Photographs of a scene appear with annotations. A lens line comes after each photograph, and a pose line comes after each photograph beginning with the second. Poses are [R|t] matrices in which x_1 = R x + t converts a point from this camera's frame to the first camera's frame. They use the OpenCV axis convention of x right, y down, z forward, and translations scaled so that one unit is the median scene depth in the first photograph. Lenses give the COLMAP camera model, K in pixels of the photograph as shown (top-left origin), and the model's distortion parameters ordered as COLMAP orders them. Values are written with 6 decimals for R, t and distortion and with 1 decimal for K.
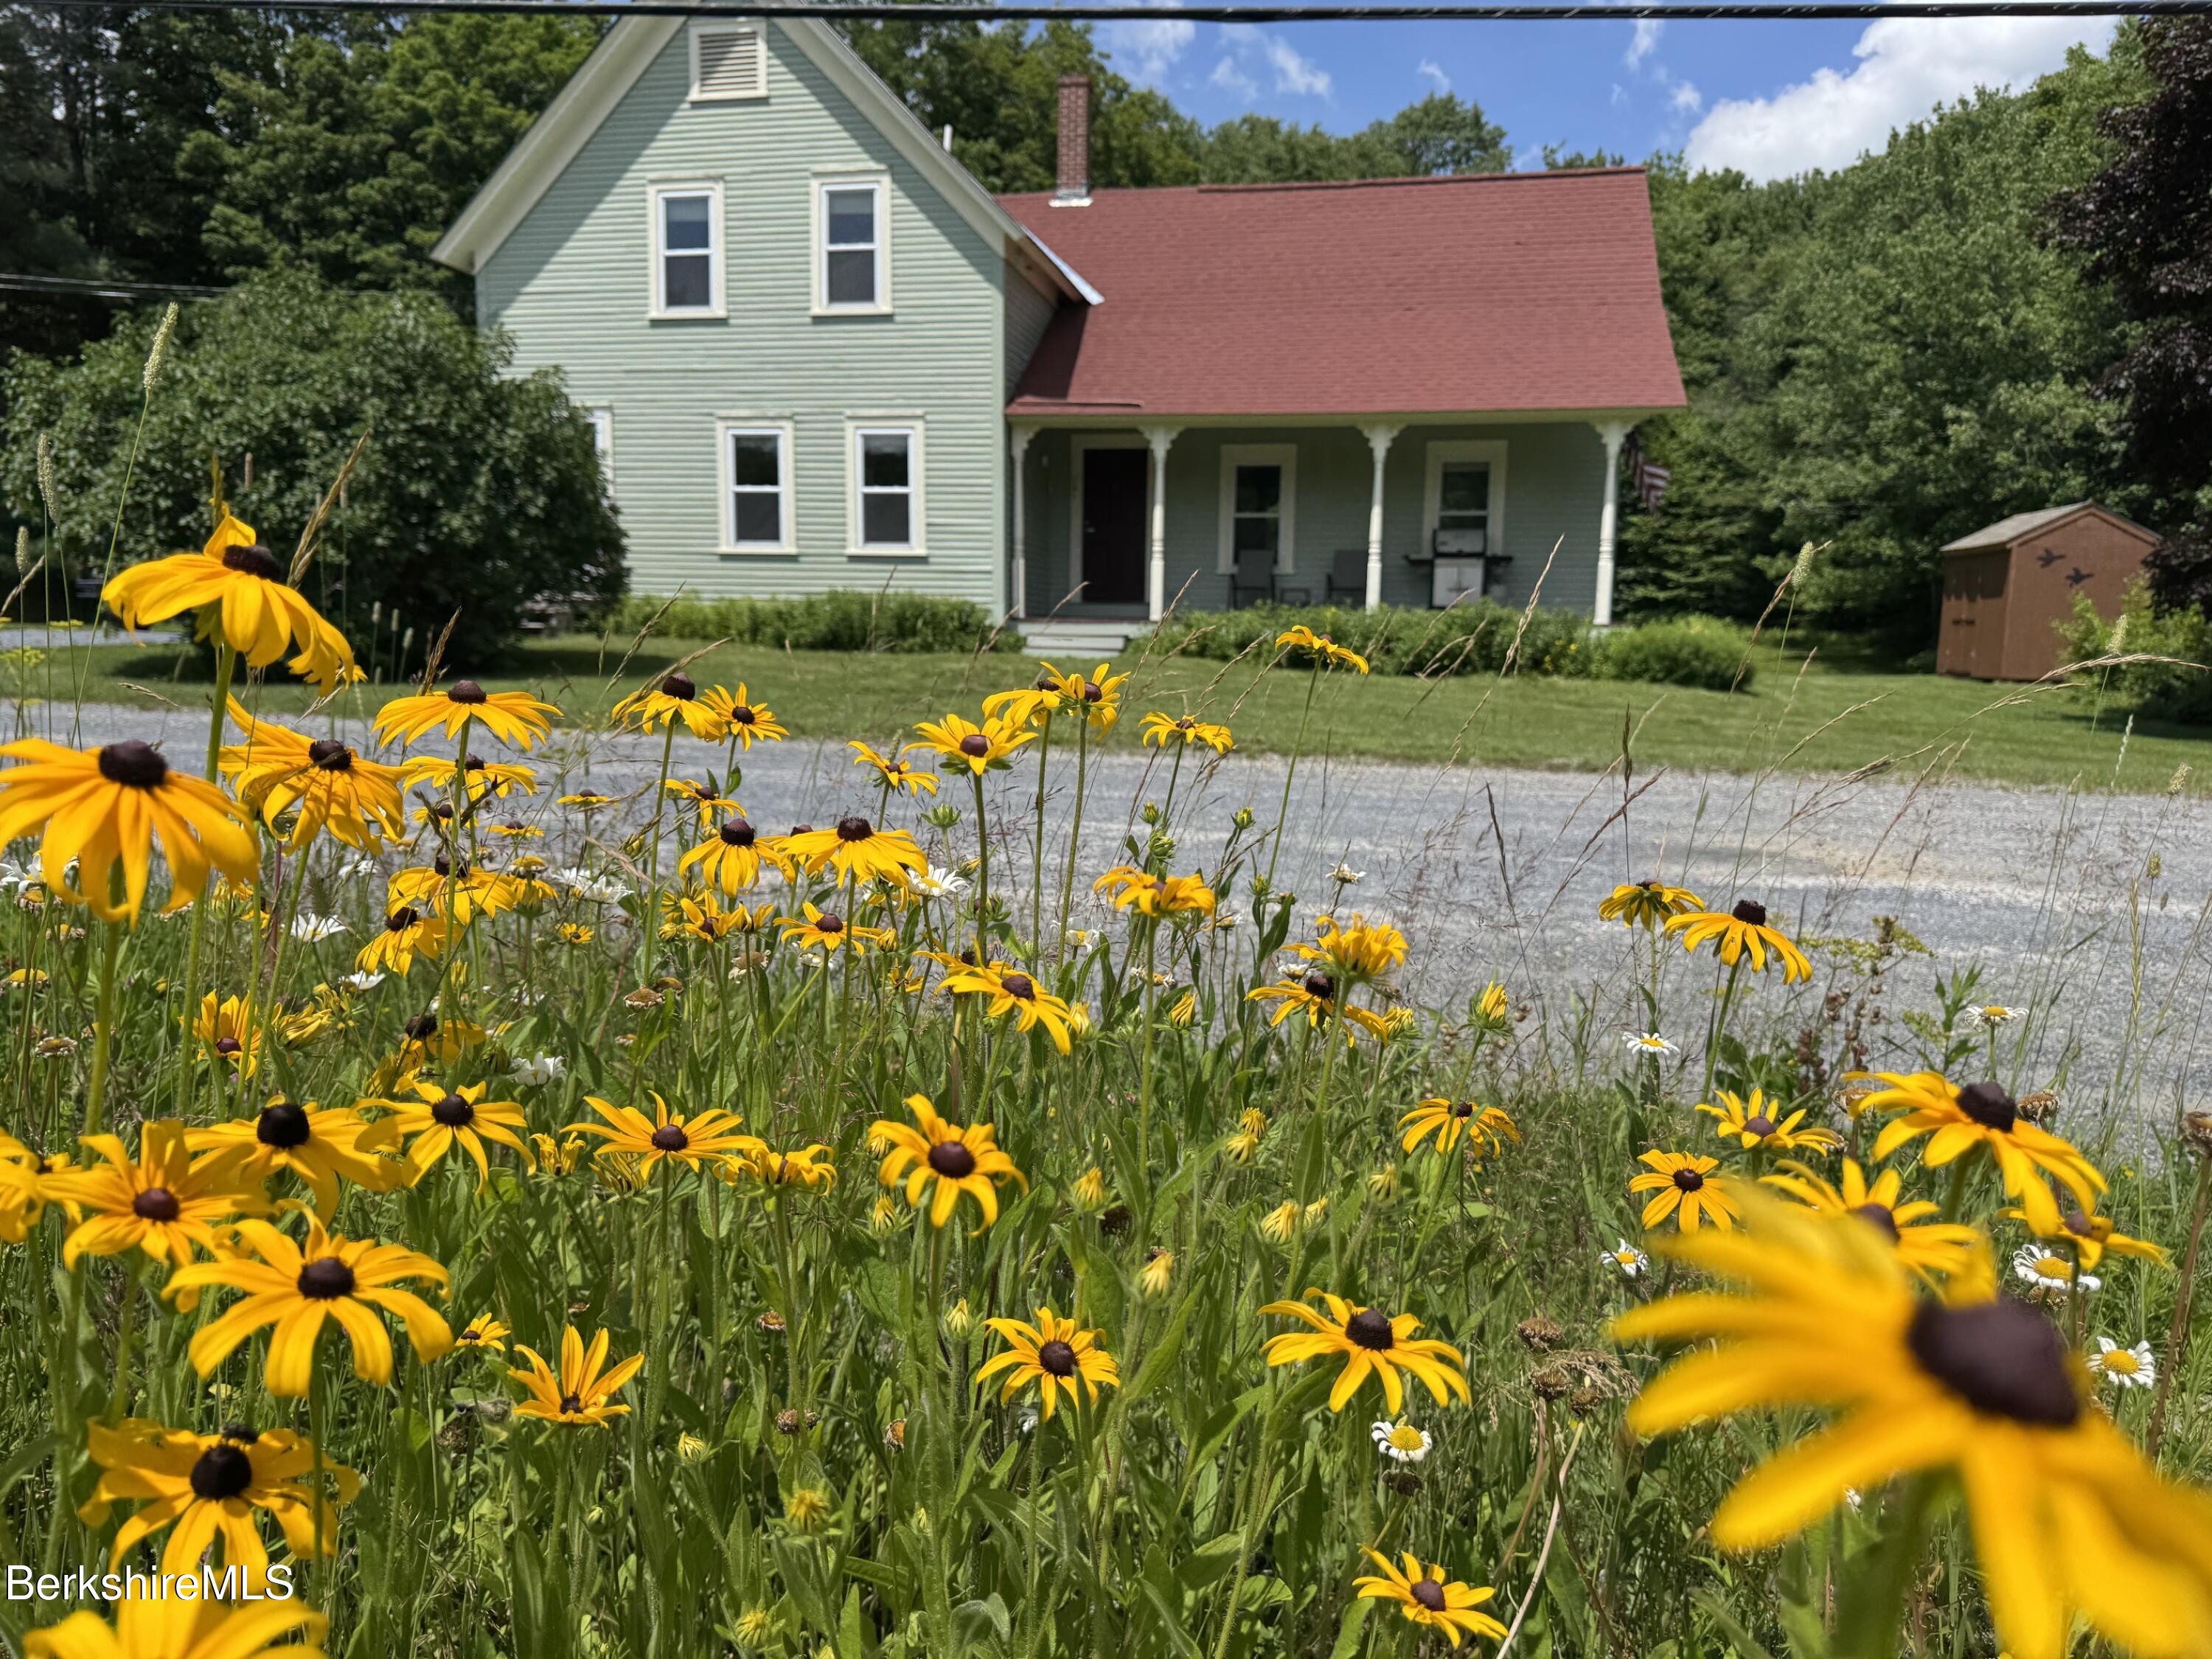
lens RADIAL K [[1546.8, 0, 1106.0], [0, 1546.8, 829.5], [0, 0, 1]] dist [0.132324, -0.001169]
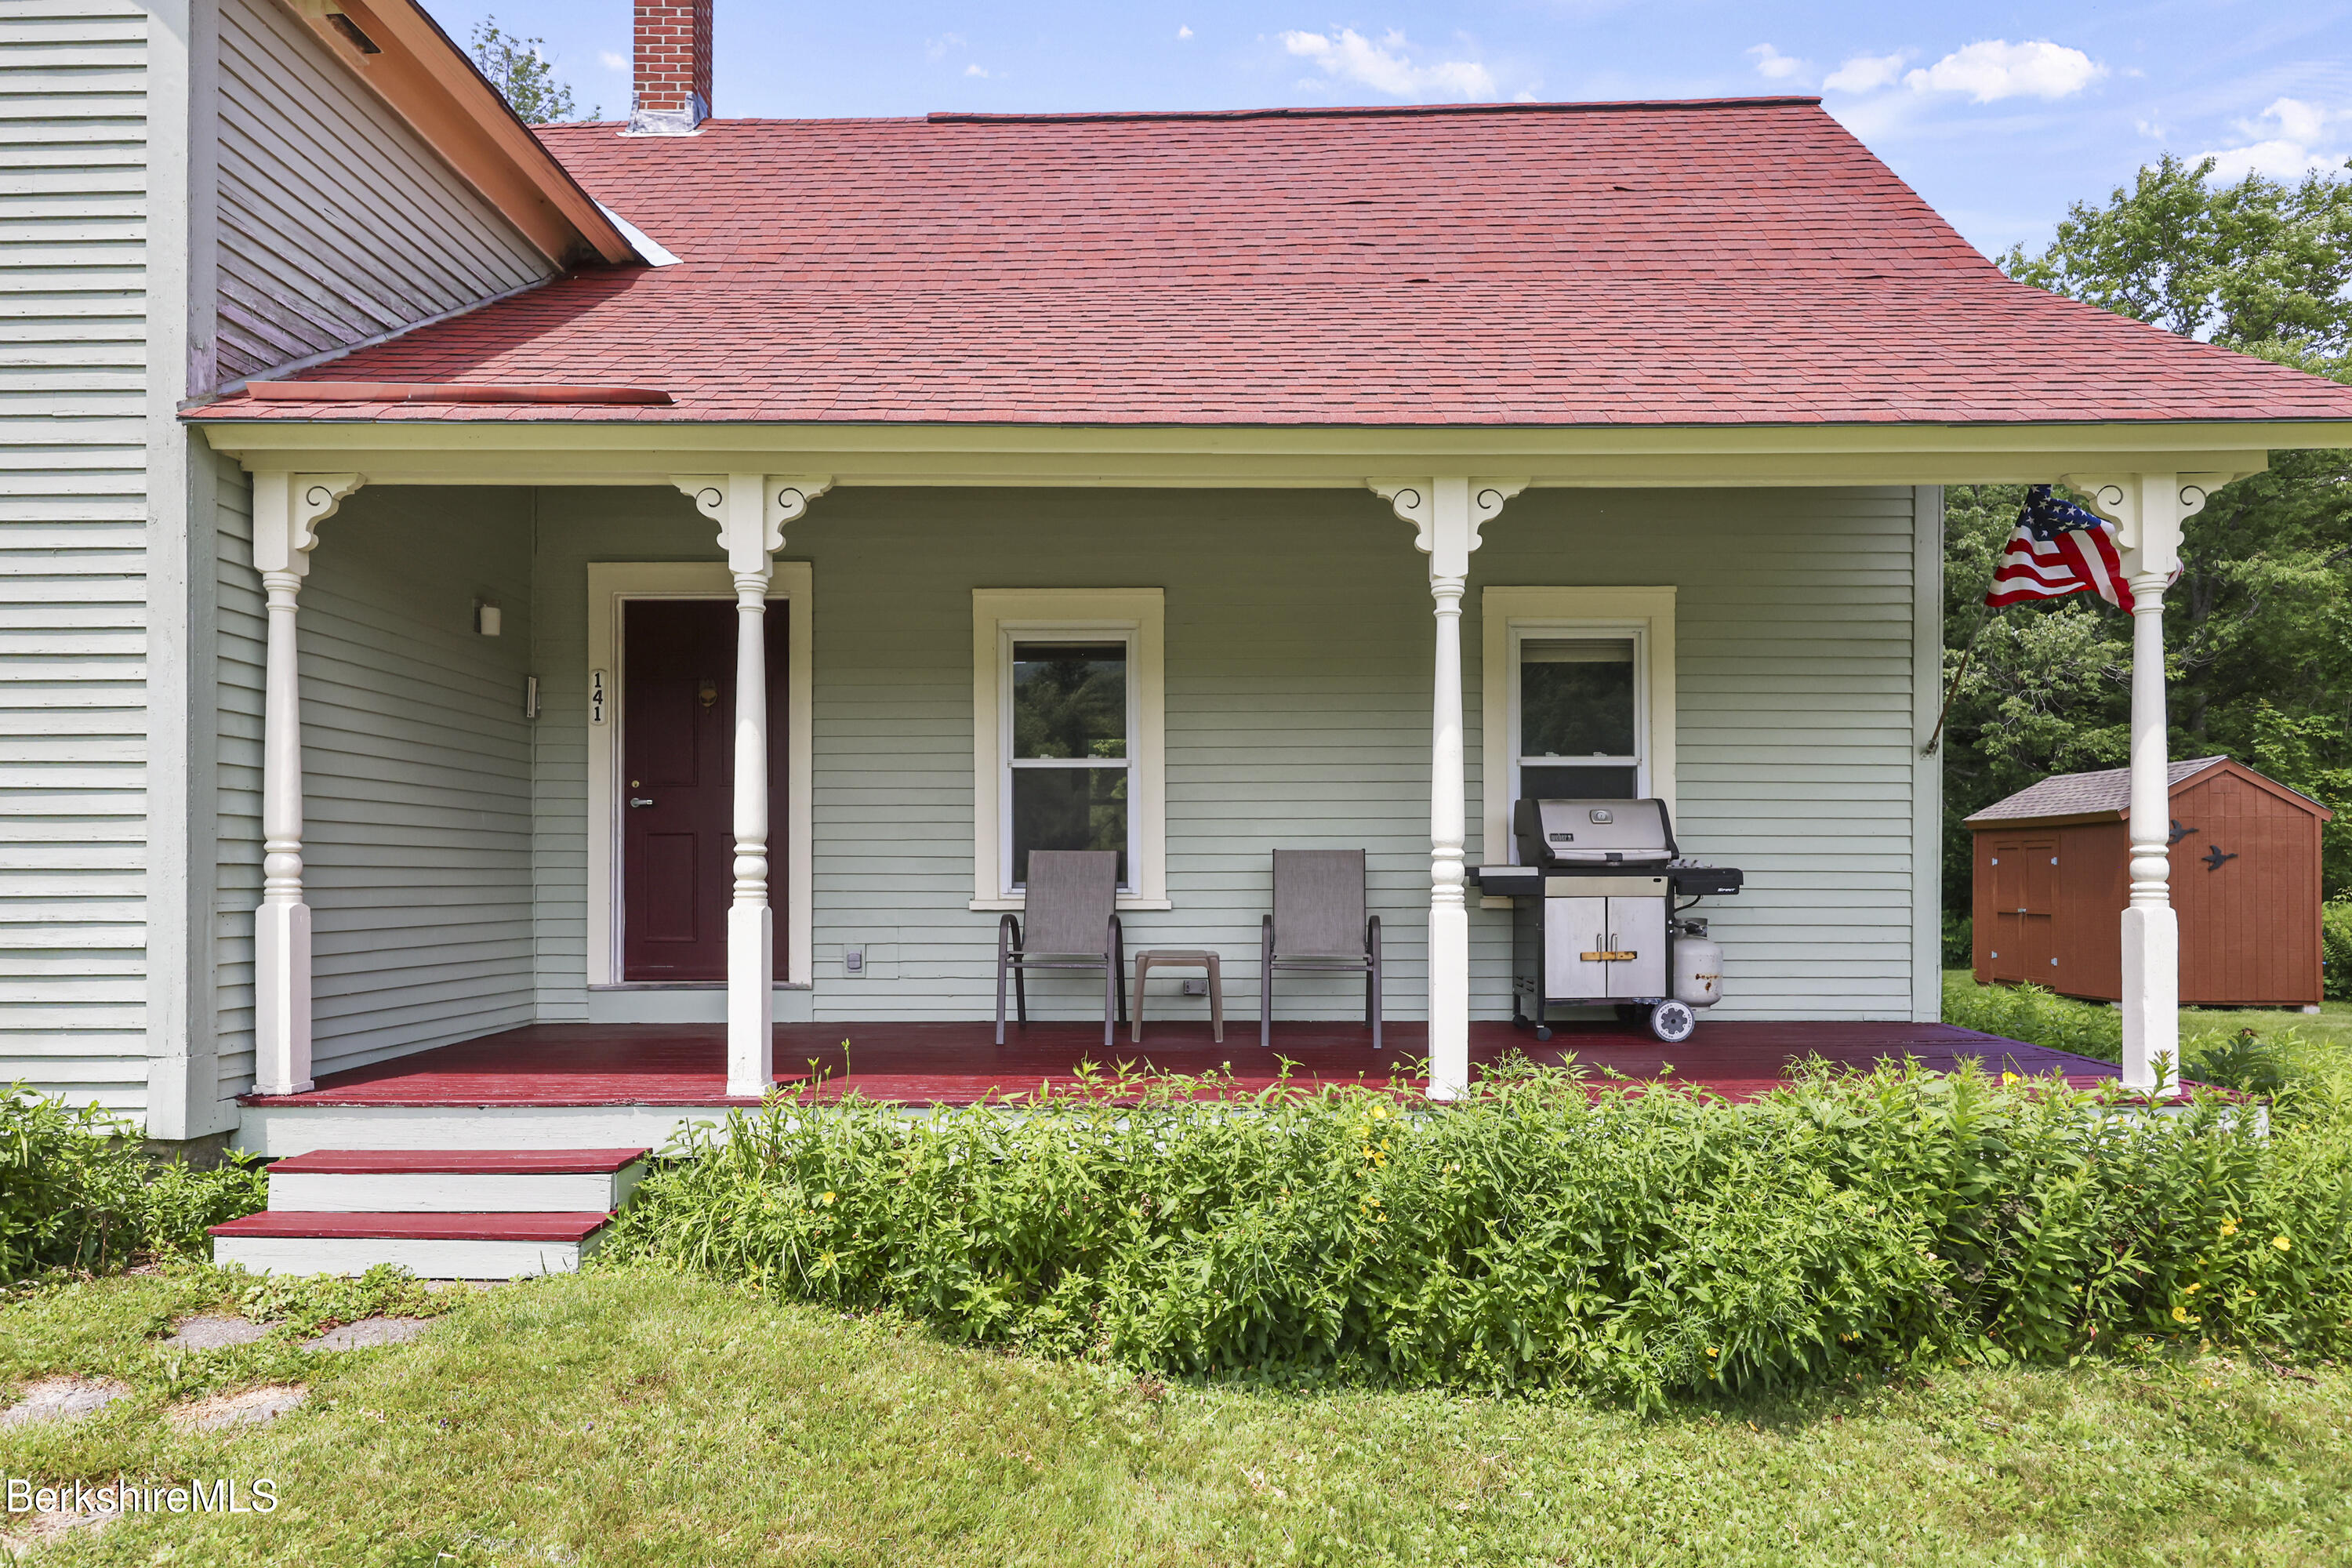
lens RADIAL K [[2165.7, 0, 1176.0], [0, 2165.7, 784.0], [0, 0, 1]] dist [-0.001660, -0.001047]
pose [[0.989553, -0.004835, 0.144091, 0.054218], [0.032566, 0.981102, -0.190731, -0.110901], [-0.140446, 0.193431, 0.971010, 0.564925]]
